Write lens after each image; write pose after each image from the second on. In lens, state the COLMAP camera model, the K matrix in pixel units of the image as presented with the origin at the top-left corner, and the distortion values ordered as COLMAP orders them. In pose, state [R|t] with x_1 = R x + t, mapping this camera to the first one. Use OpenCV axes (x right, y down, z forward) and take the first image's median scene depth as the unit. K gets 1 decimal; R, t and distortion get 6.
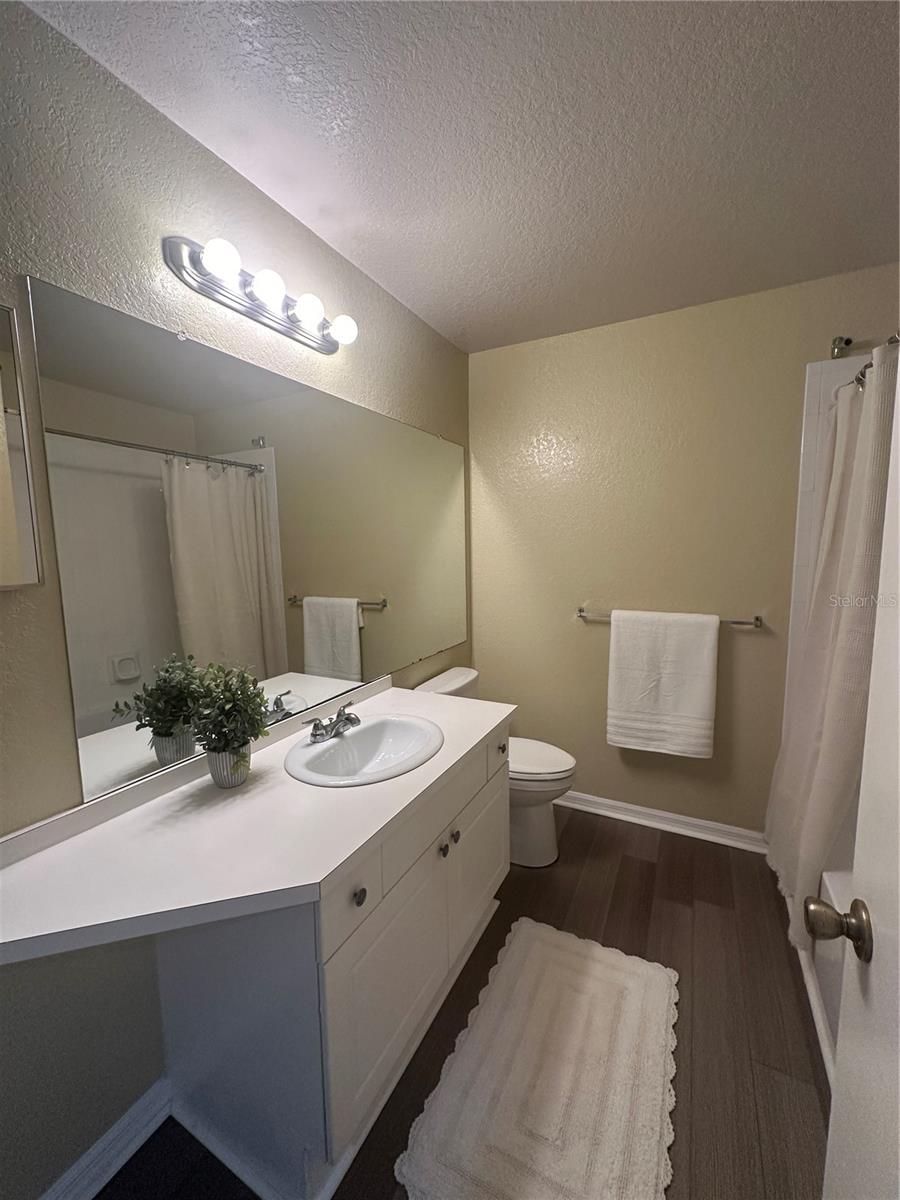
lens RADIAL K [[473.8, 0, 453.9], [0, 473.8, 595.1], [0, 0, 1]] dist [0.001201, 0.000084]
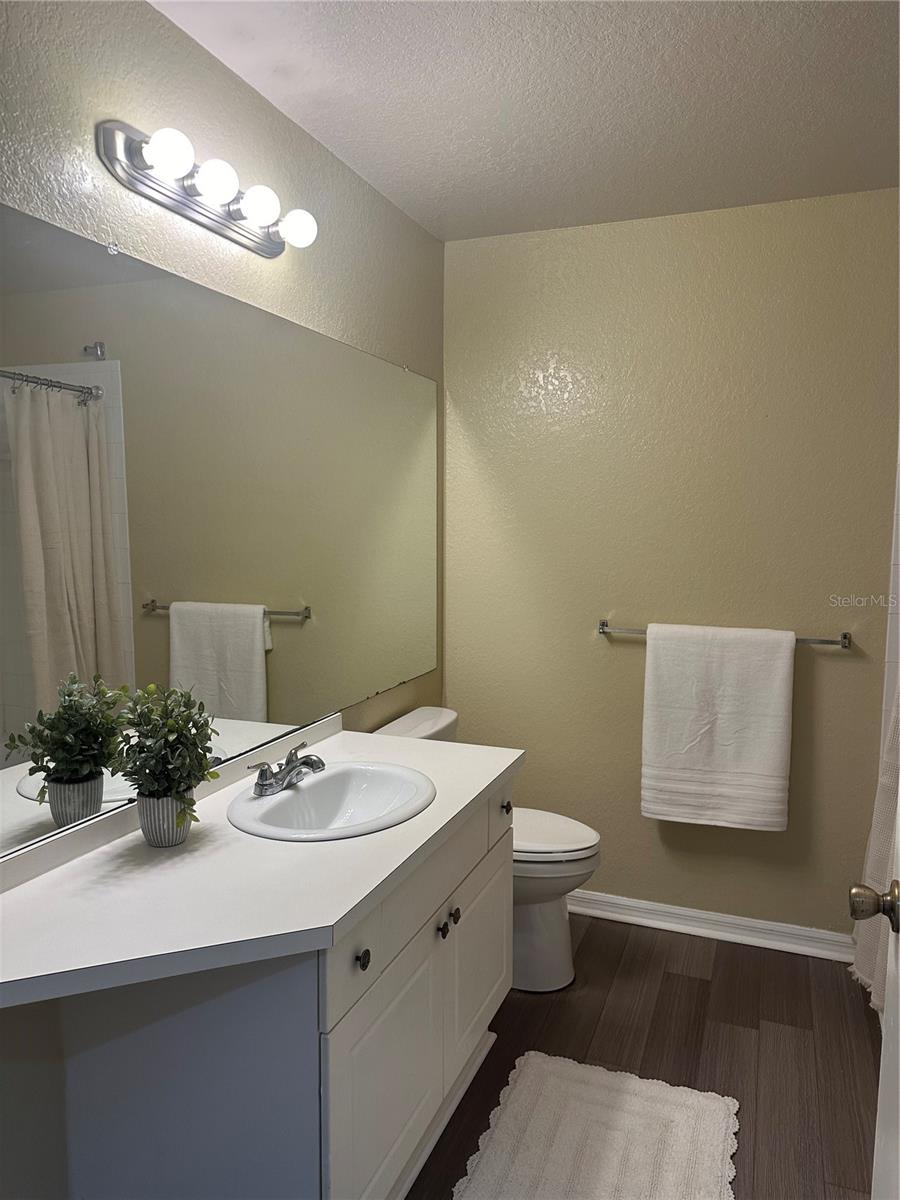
lens RADIAL K [[832.8, 0, 454.8], [0, 832.8, 592.5], [0, 0, 1]] dist [0.106407, -0.124691]
pose [[0.993989, 0.012079, 0.108810, -0.122997], [-0.010088, 0.999772, -0.018826, 0.016017], [-0.109013, 0.017615, 0.993884, -0.287486]]
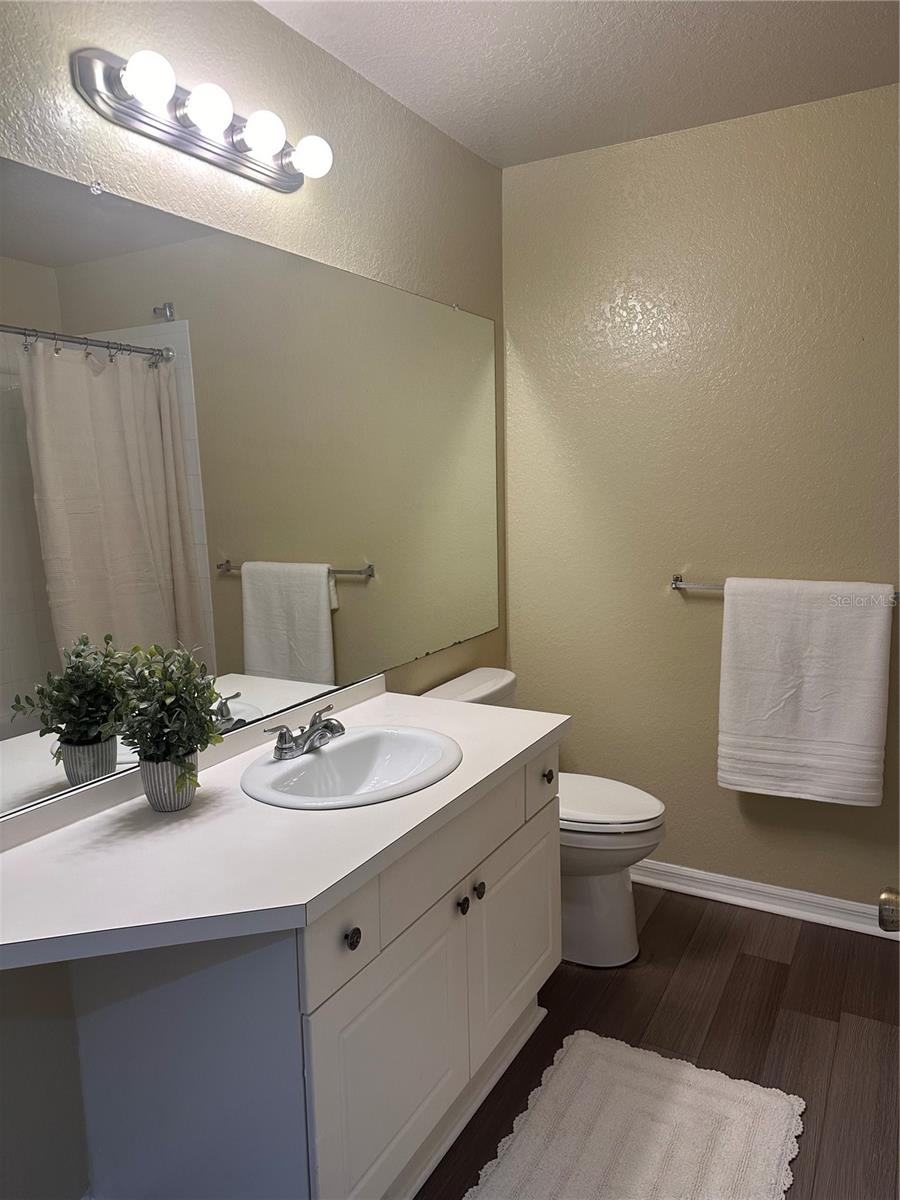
lens RADIAL K [[832.8, 0, 454.8], [0, 832.8, 592.5], [0, 0, 1]] dist [0.106407, -0.124691]
pose [[0.999400, -0.002493, -0.034539, 0.009667], [0.003591, 0.999489, 0.031756, 0.019029], [0.034442, -0.031861, 0.998899, -0.206642]]
